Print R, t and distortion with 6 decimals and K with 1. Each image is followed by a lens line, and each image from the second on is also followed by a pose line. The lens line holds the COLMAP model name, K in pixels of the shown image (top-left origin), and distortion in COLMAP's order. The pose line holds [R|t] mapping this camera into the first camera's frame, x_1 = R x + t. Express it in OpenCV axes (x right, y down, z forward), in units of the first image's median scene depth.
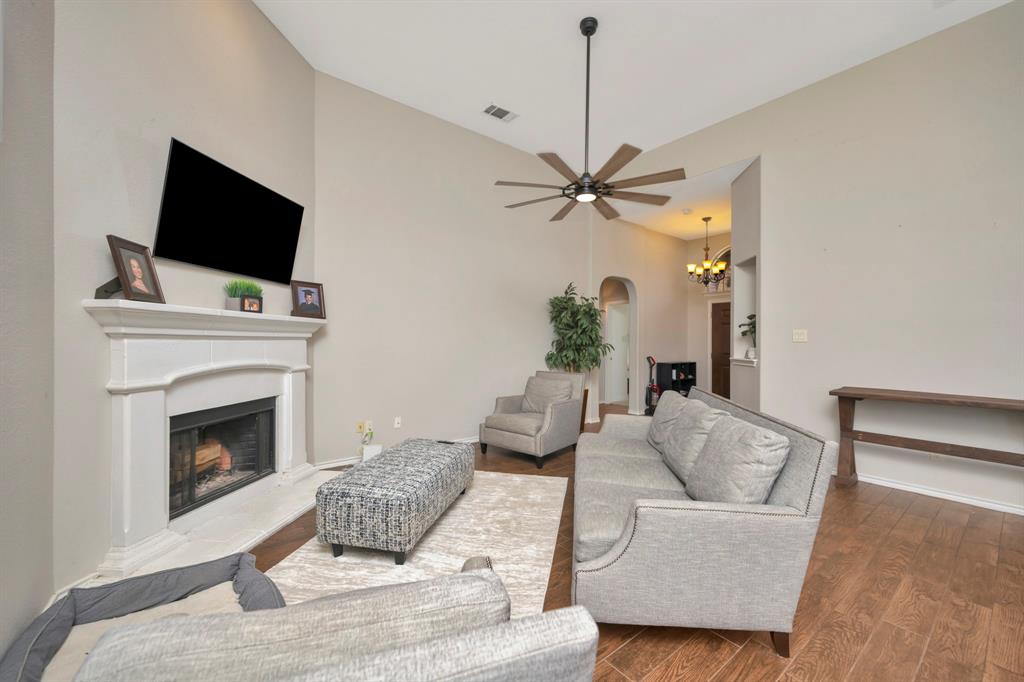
lens RADIAL K [[399.3, 0, 515.8], [0, 399.3, 340.6], [0, 0, 1]] dist [0.001592, 0.000023]
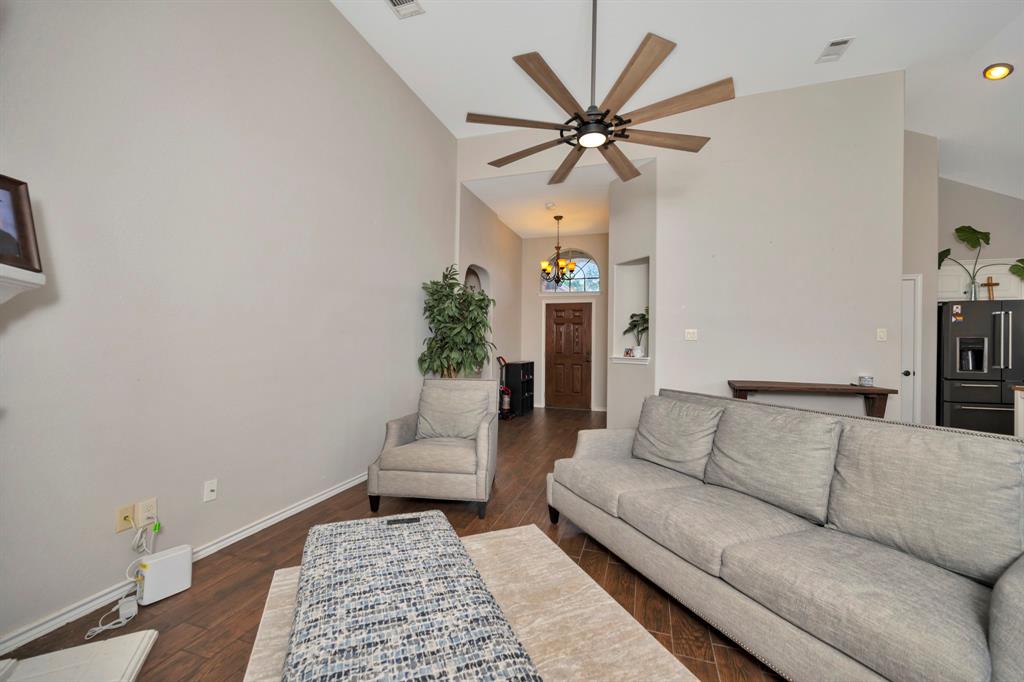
lens RADIAL K [[401.6, 0, 514.4], [0, 401.6, 345.7], [0, 0, 1]] dist [-0.002570, -0.000094]
pose [[0.830875, -0.000388, 0.556459, -0.316939], [-0.005798, 0.999939, 0.009354, 0.010960], [-0.556429, -0.010998, 0.830822, 0.423602]]
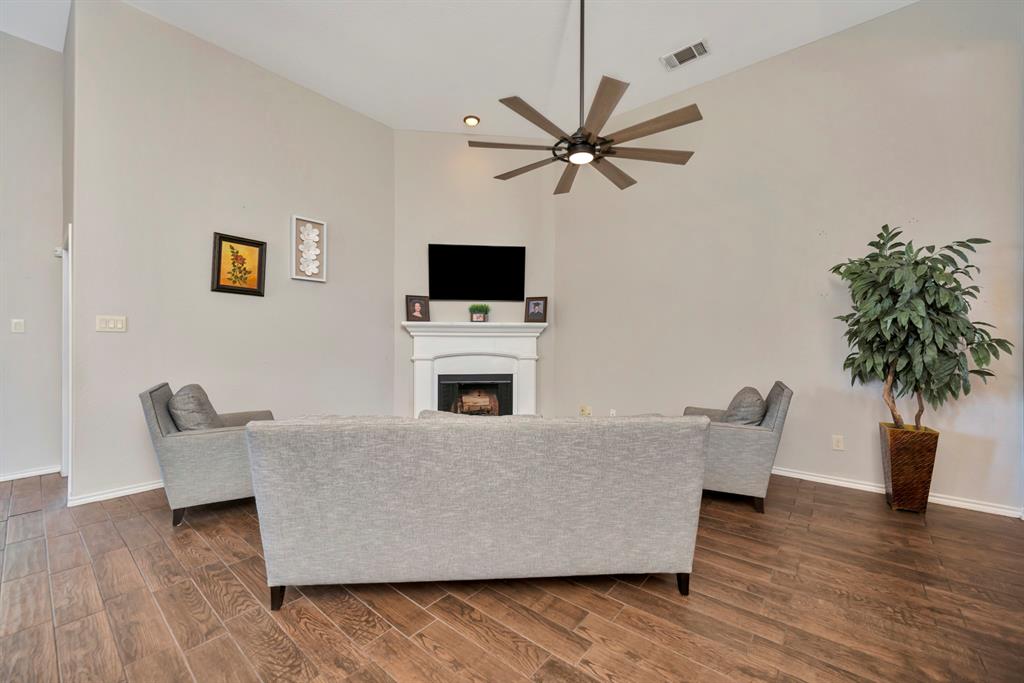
lens RADIAL K [[400.9, 0, 512.0], [0, 400.9, 343.0], [0, 0, 1]] dist [-0.002288, -0.000267]
pose [[0.205567, -0.001461, -0.978642, 0.845631], [-0.001297, 0.999998, -0.001766, 0.018024], [0.978642, 0.001632, 0.205565, 0.626092]]
